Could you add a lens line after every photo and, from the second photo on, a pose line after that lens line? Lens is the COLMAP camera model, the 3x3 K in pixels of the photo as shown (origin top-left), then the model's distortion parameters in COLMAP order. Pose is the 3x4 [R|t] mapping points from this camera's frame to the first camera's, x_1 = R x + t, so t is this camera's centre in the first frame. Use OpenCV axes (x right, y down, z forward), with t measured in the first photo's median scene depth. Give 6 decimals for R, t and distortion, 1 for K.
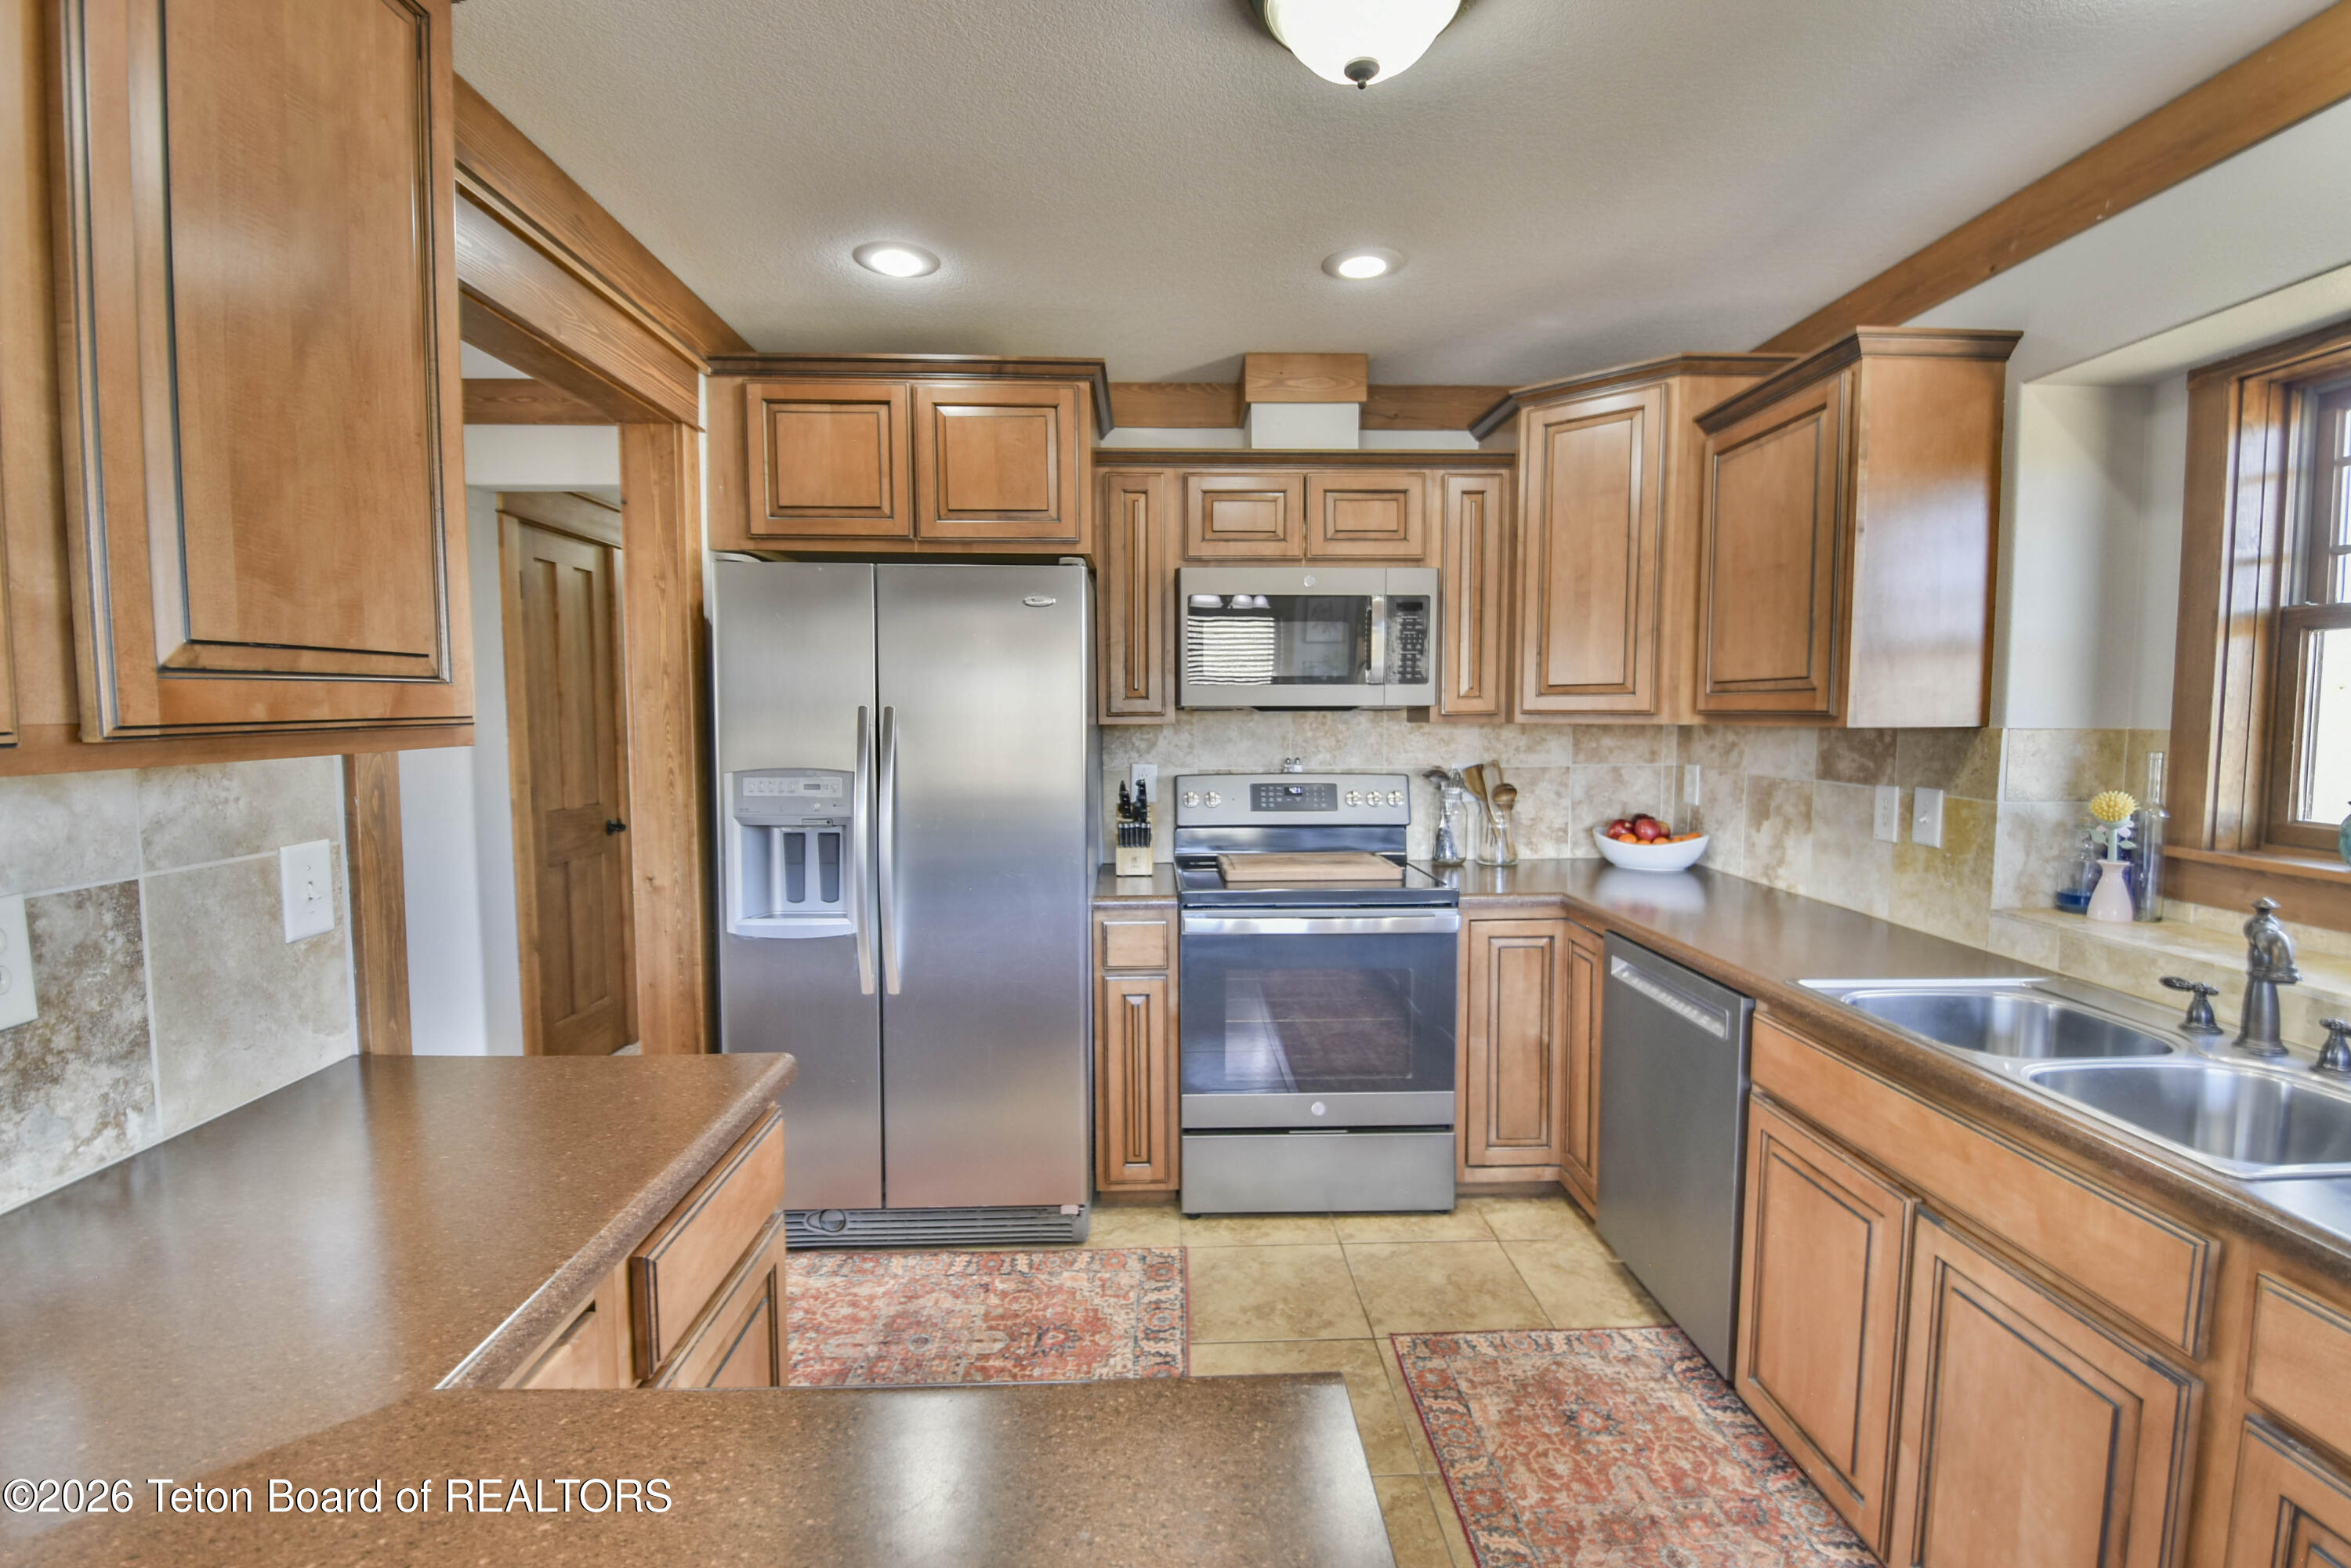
lens RADIAL K [[1041.2, 0, 1192.4], [0, 1041.2, 789.7], [0, 0, 1]] dist [-0.000215, -0.011333]
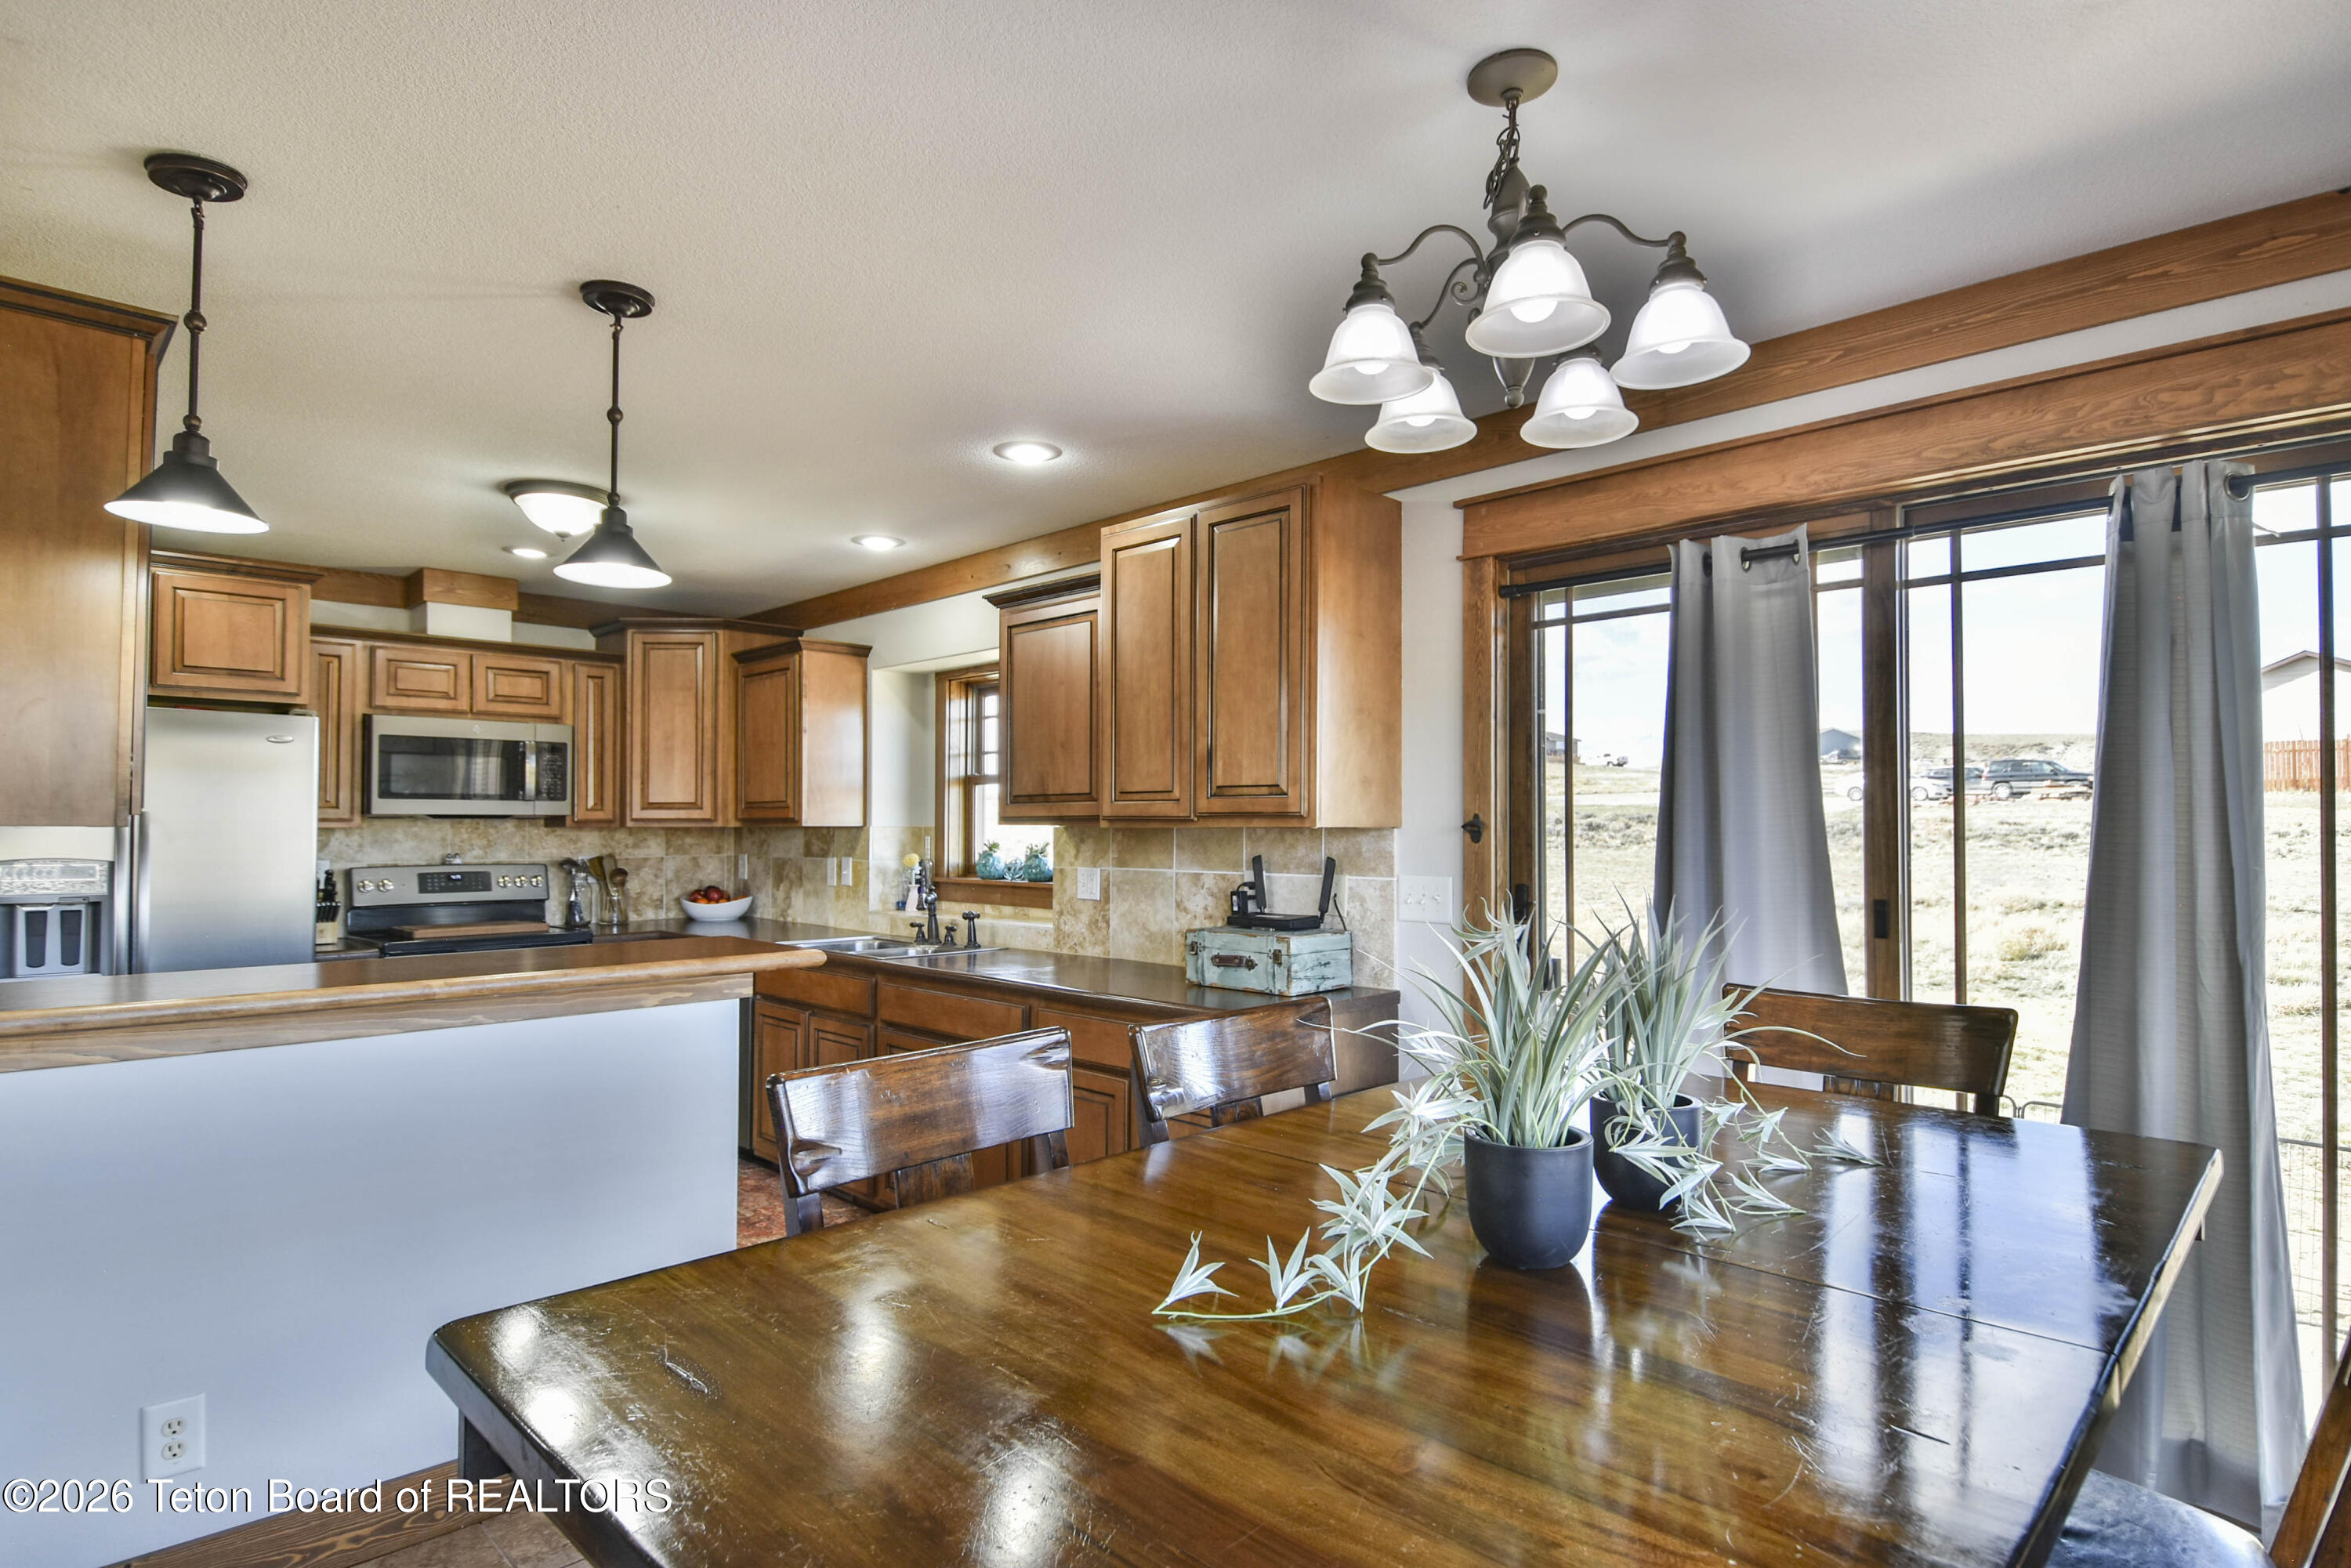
lens RADIAL K [[1205.6, 0, 1189.7], [0, 1205.6, 800.7], [0, 0, 1]] dist [0.000121, -0.001127]
pose [[0.726738, 0.015539, 0.686739, -0.340201], [0.053409, 0.995439, -0.079044, 0.090895], [-0.684836, 0.094122, 0.722593, -0.947817]]
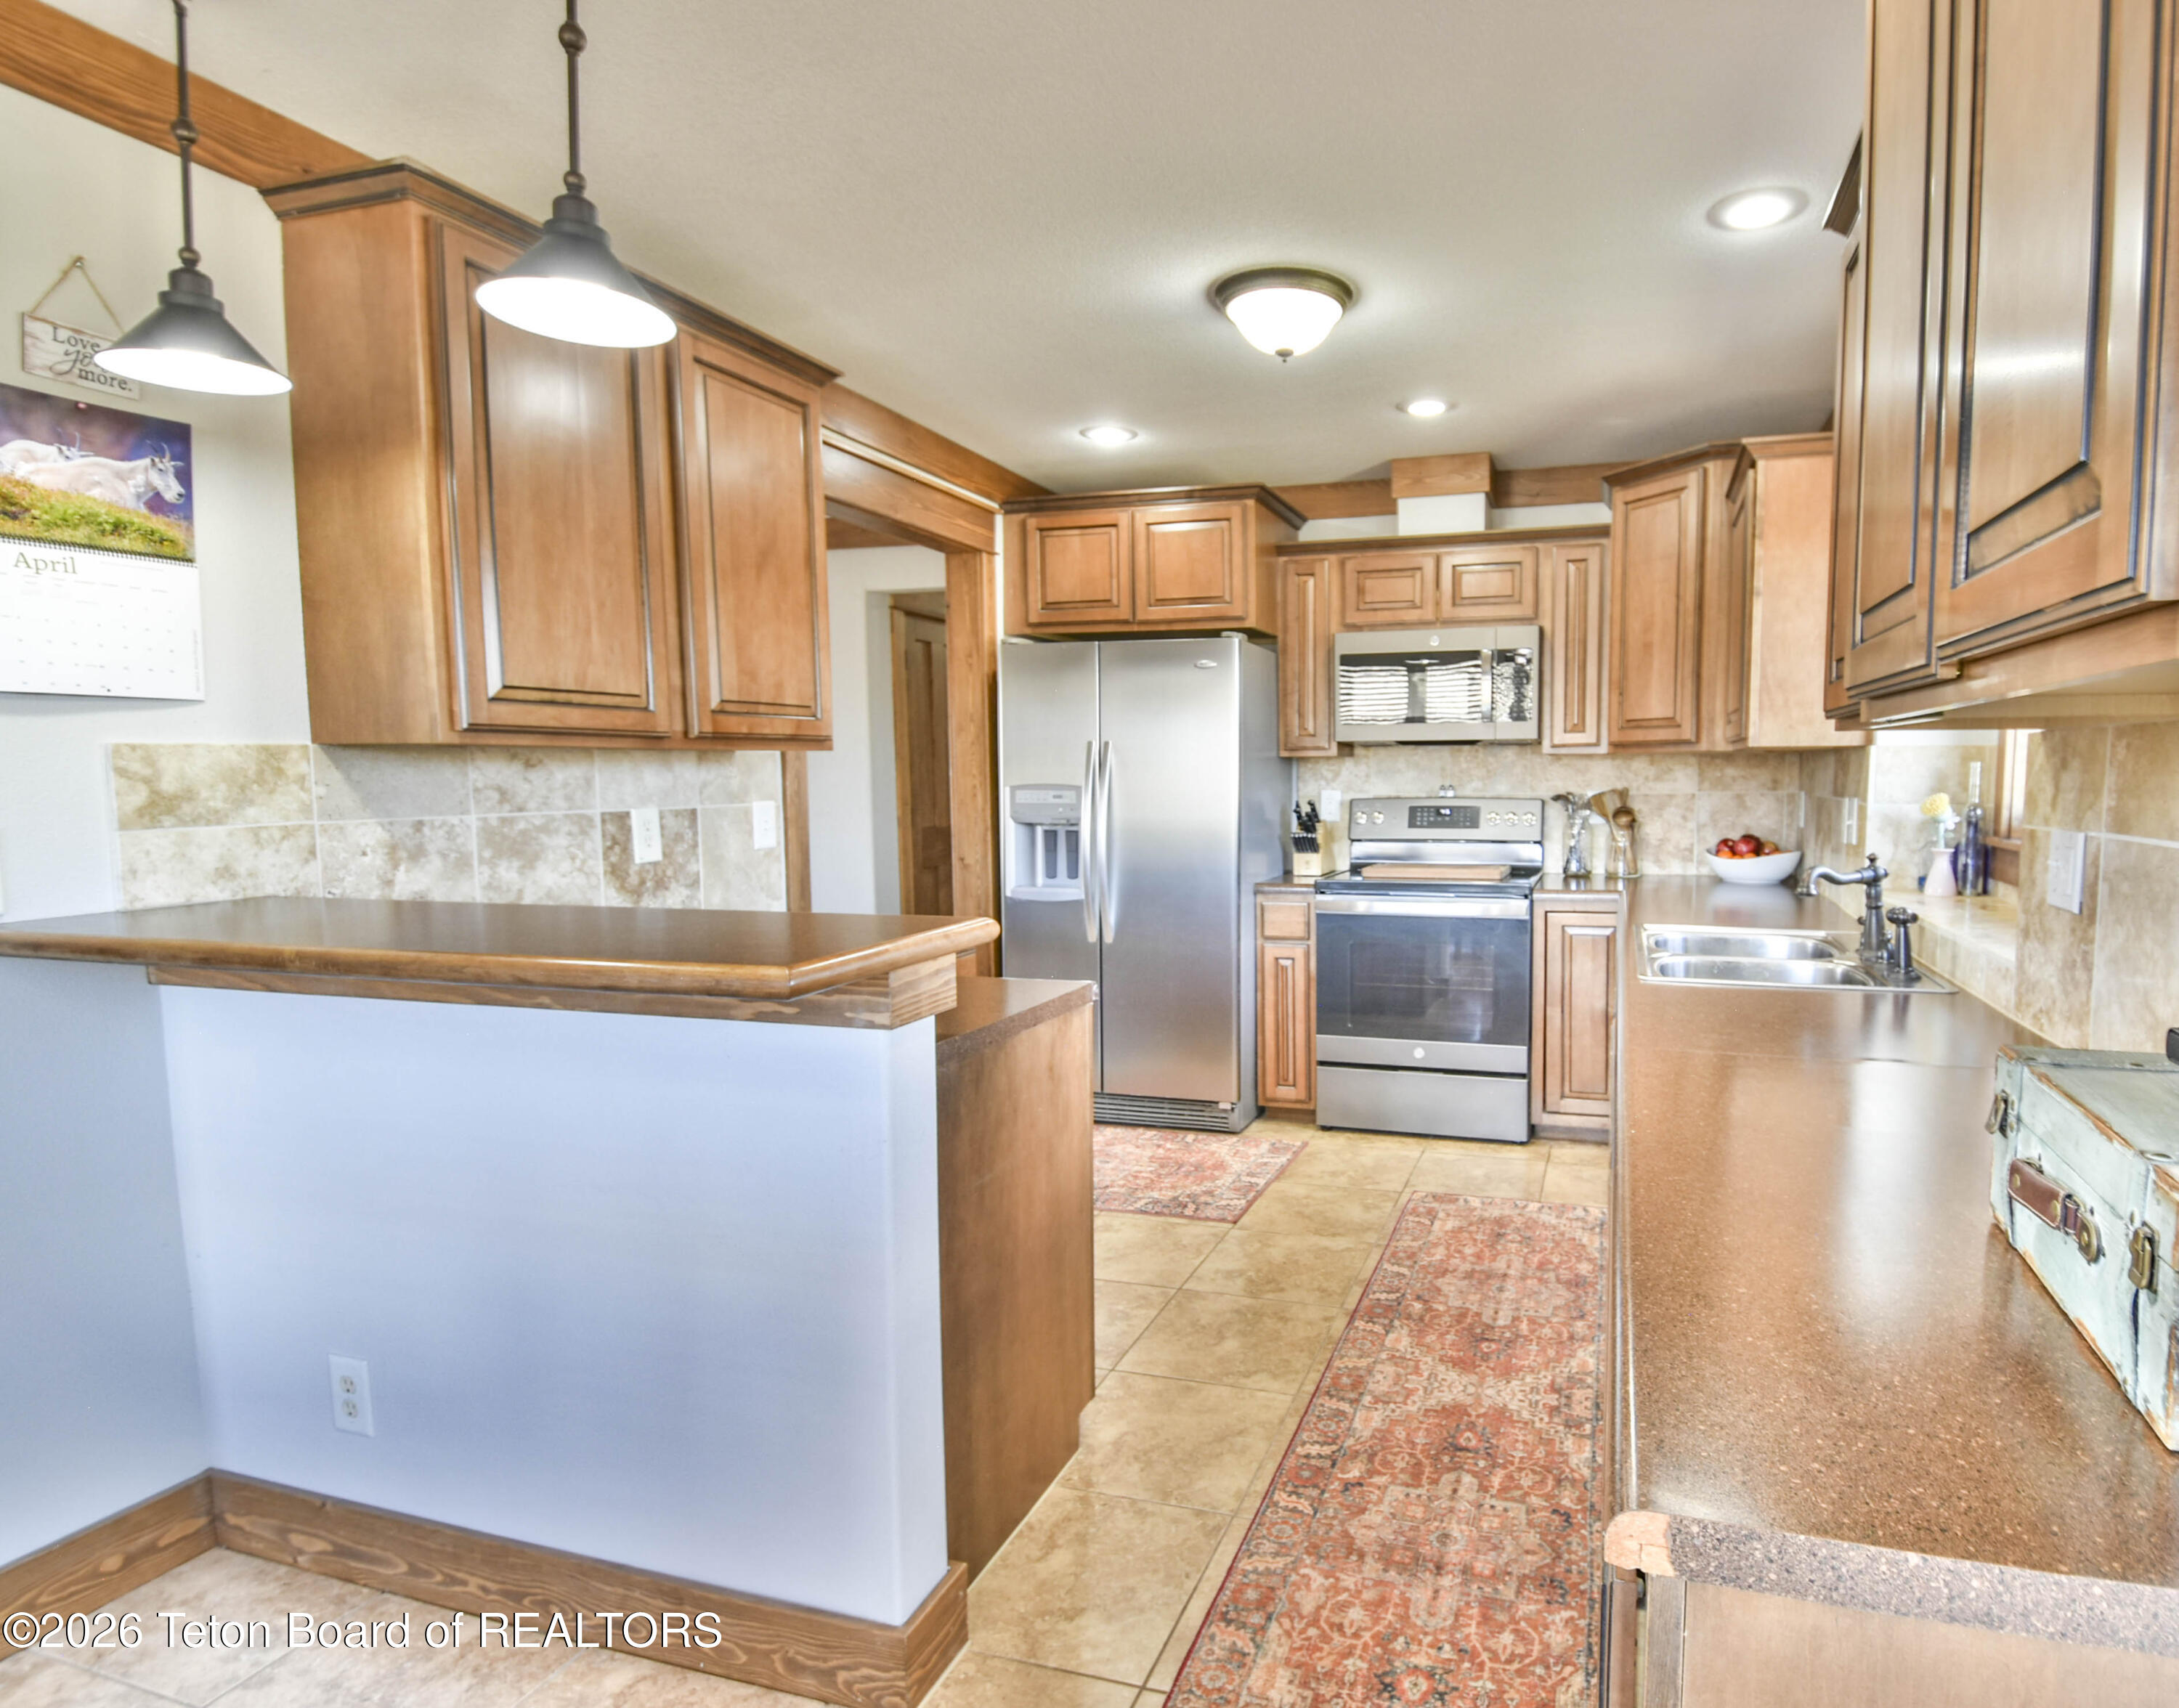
lens RADIAL K [[1188.1, 0, 1293.6], [0, 1188.1, 887.9], [0, 0, 1]] dist [0.004262, 0.002932]
pose [[0.954588, 0.026982, -0.296705, 0.408402], [-0.020550, 0.999482, 0.024775, 0.070246], [0.297219, -0.017553, 0.954648, -0.451525]]
